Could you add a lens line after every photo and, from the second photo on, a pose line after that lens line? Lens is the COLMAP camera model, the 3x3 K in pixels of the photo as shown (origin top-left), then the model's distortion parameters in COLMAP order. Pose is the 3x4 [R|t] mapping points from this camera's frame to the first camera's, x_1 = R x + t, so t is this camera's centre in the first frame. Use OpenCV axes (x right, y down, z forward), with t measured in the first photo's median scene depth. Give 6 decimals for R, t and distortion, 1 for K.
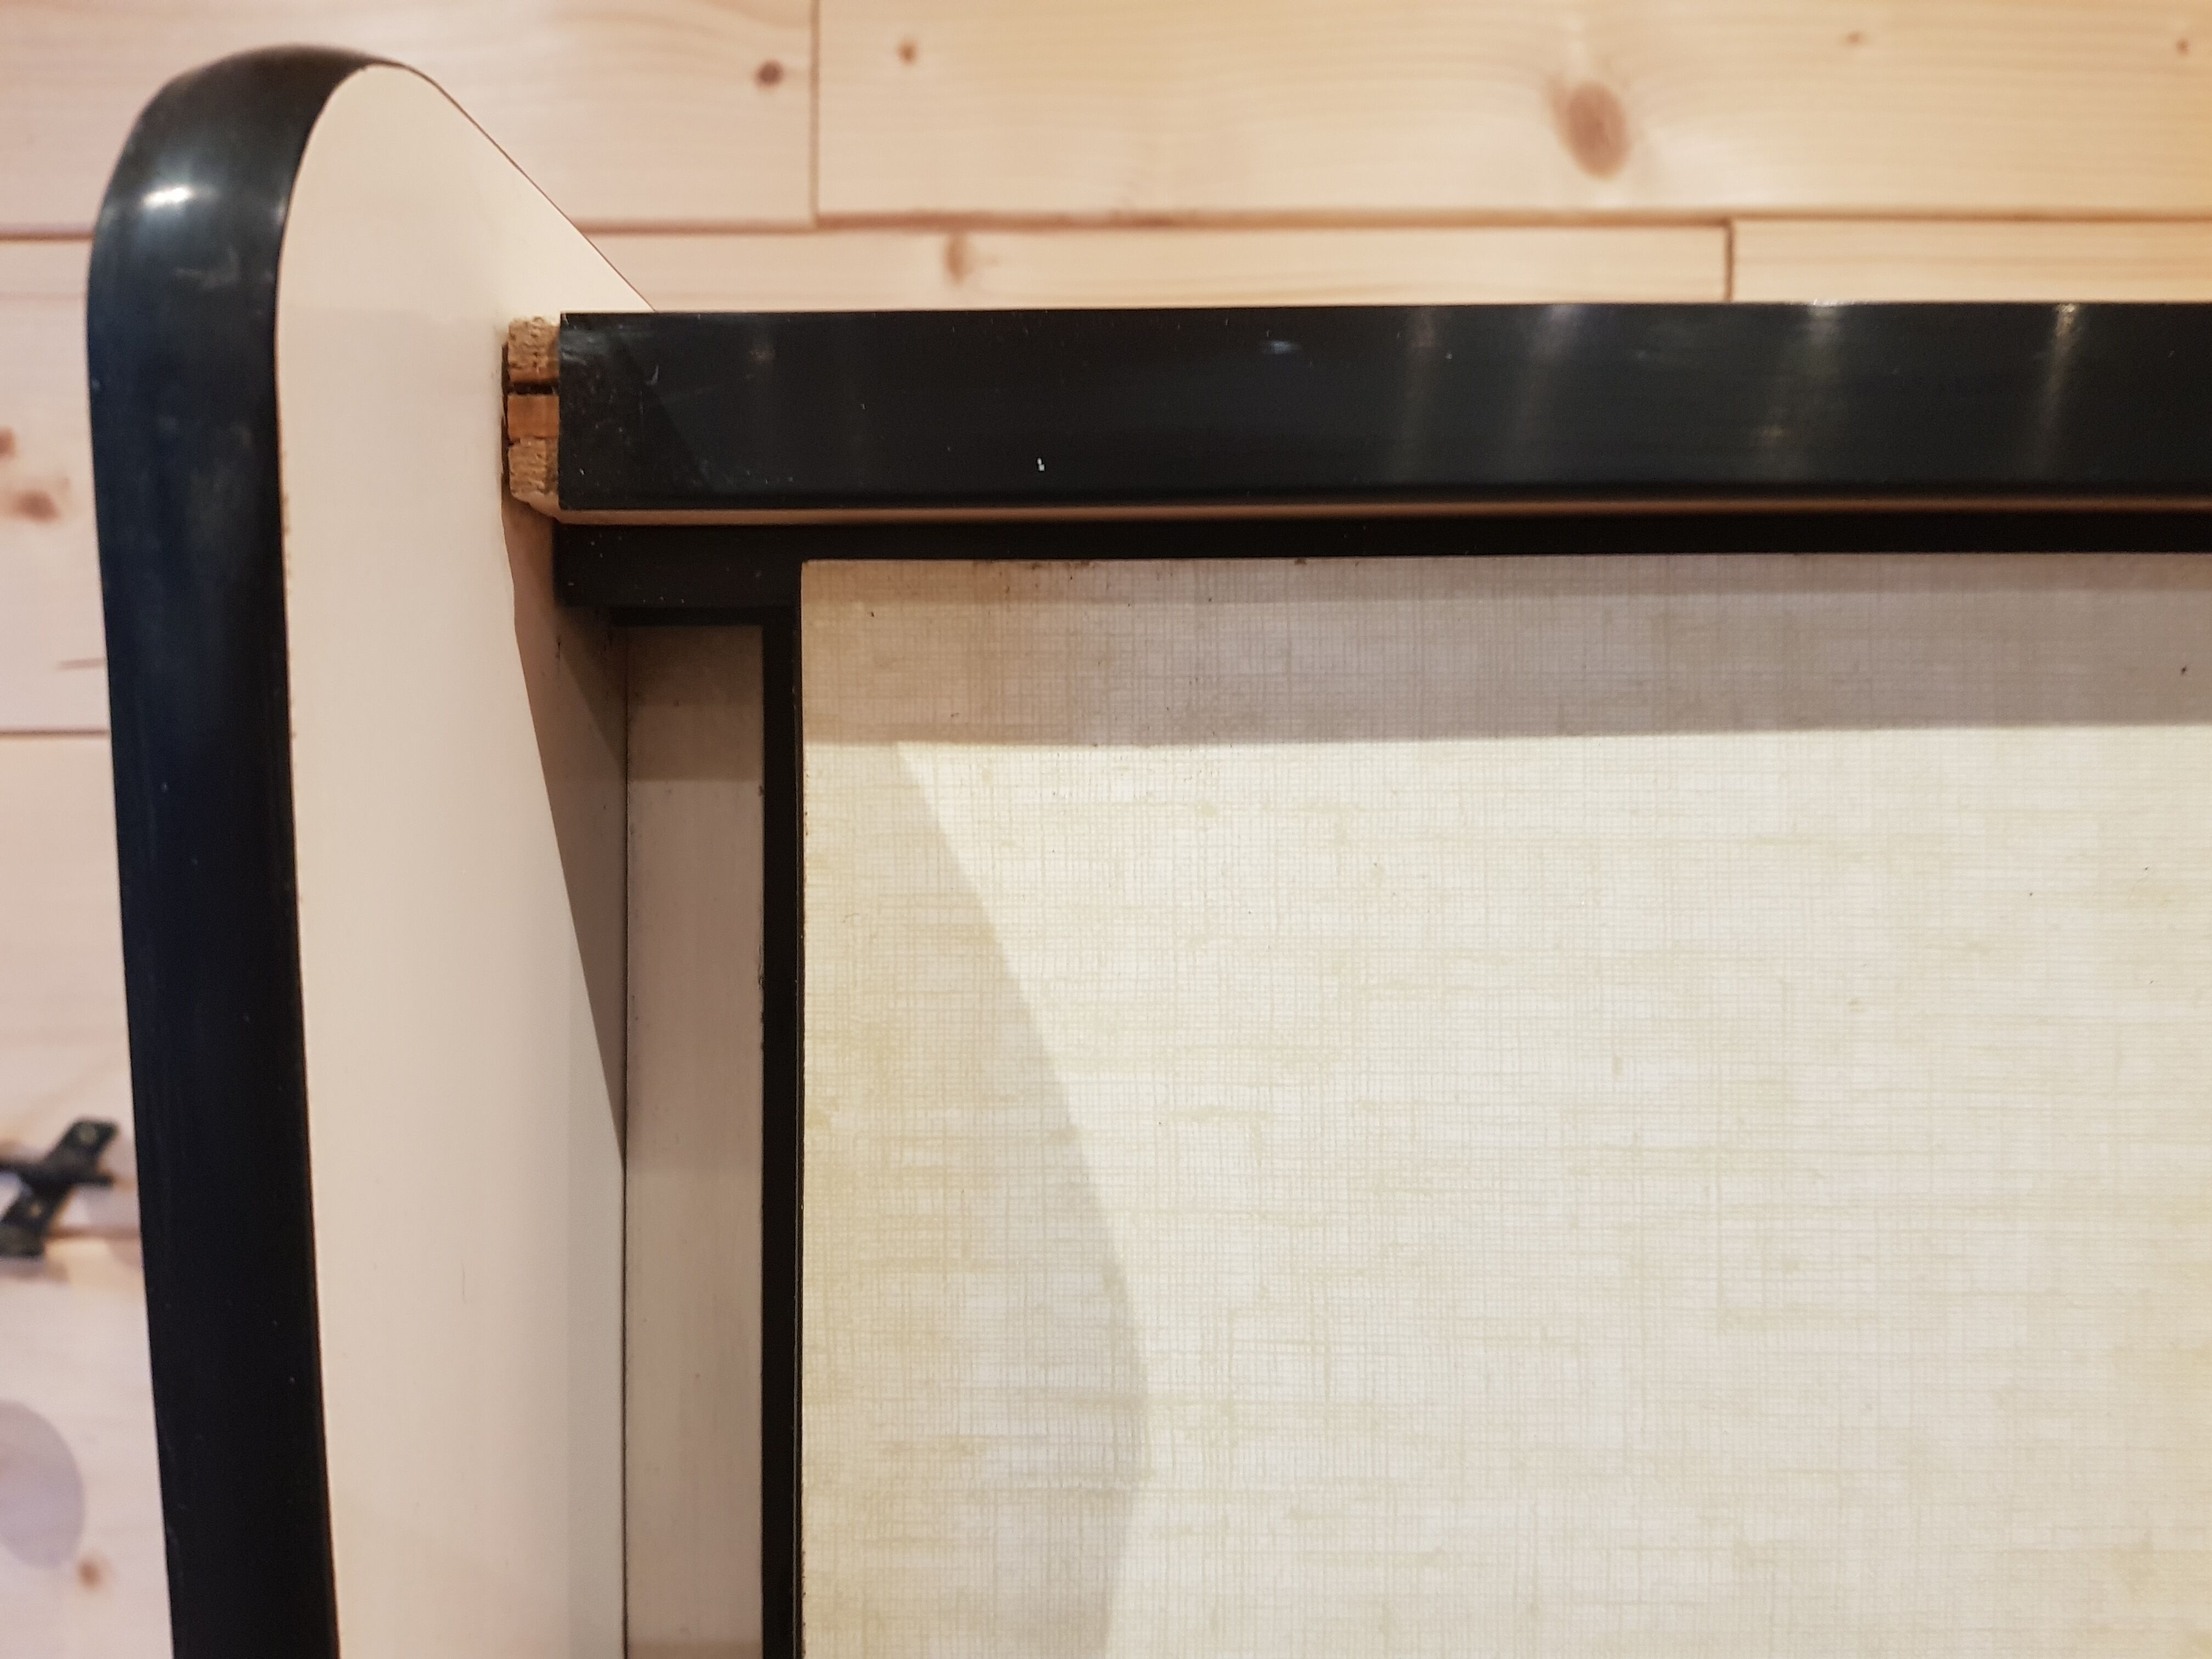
lens RADIAL K [[1702.7, 0, 1100.3], [0, 1702.7, 832.7], [0, 0, 1]] dist [0.036600, -0.044732]
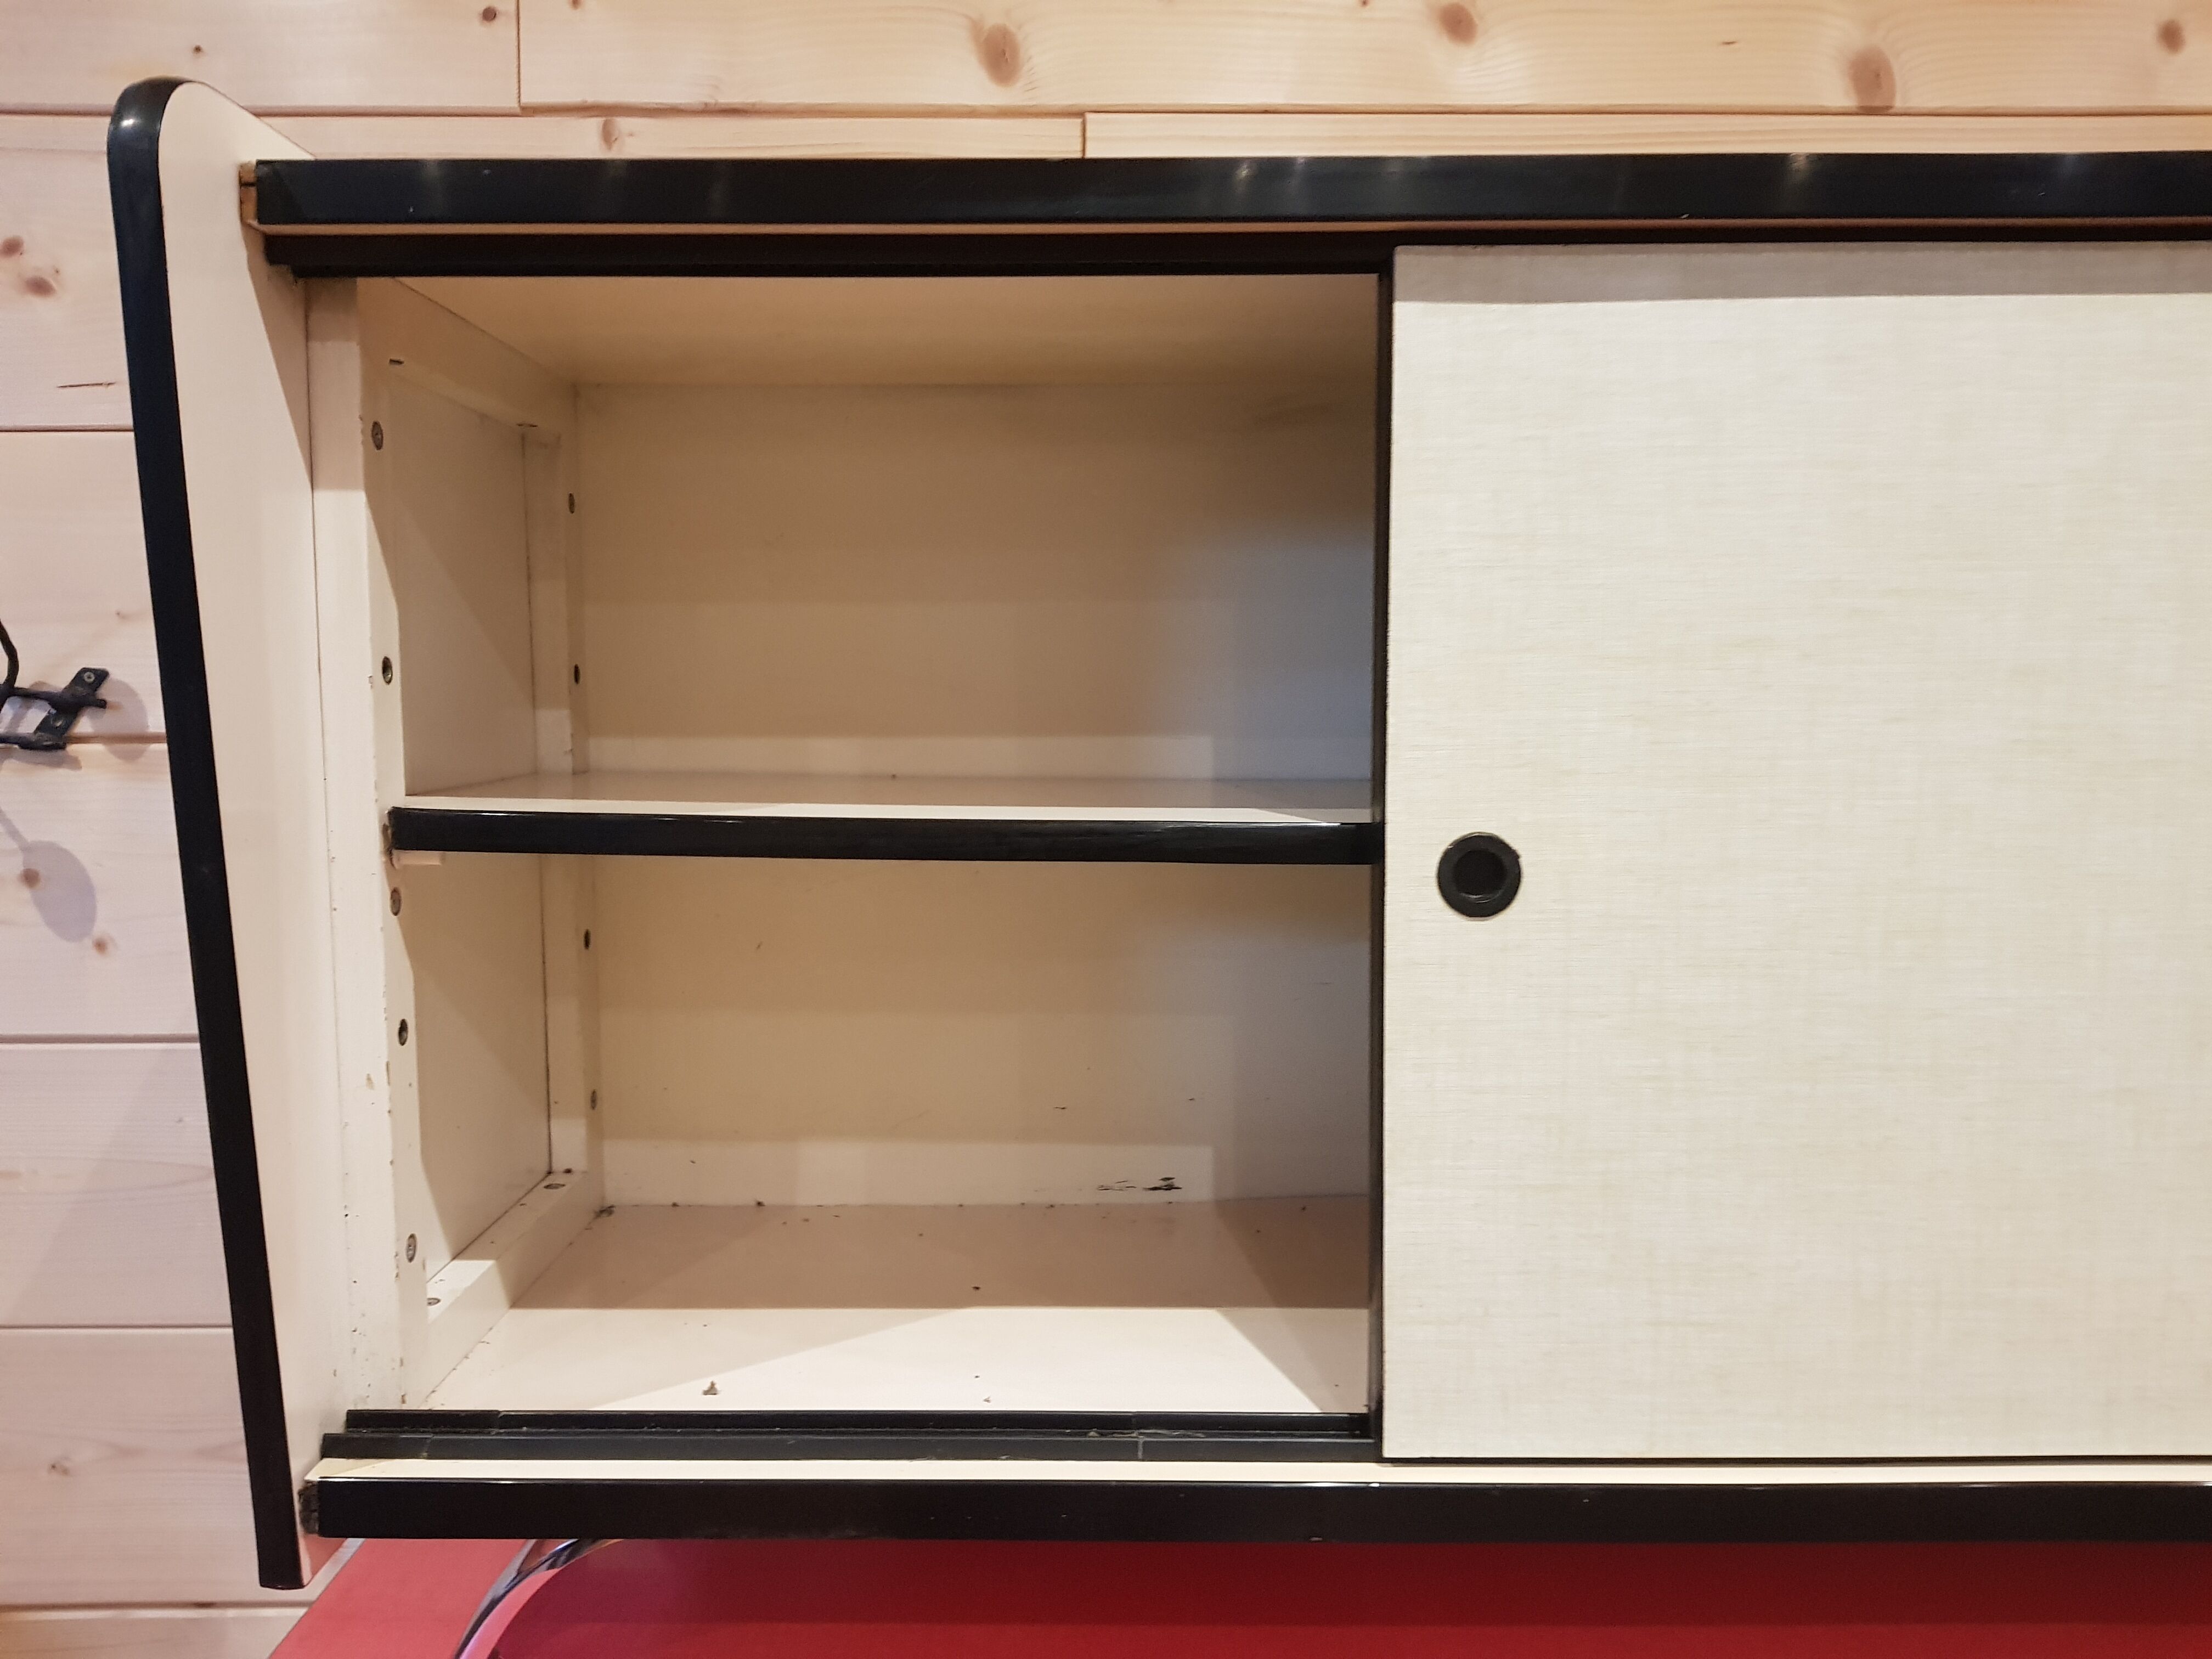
lens RADIAL K [[1702.7, 0, 1114.4], [0, 1702.7, 827.5], [0, 0, 1]] dist [0.036600, -0.044732]
pose [[0.999700, -0.005341, 0.023911, 0.353822], [0.003717, 0.997715, 0.067461, 0.213487], [-0.024217, -0.067352, 0.997435, -0.677141]]
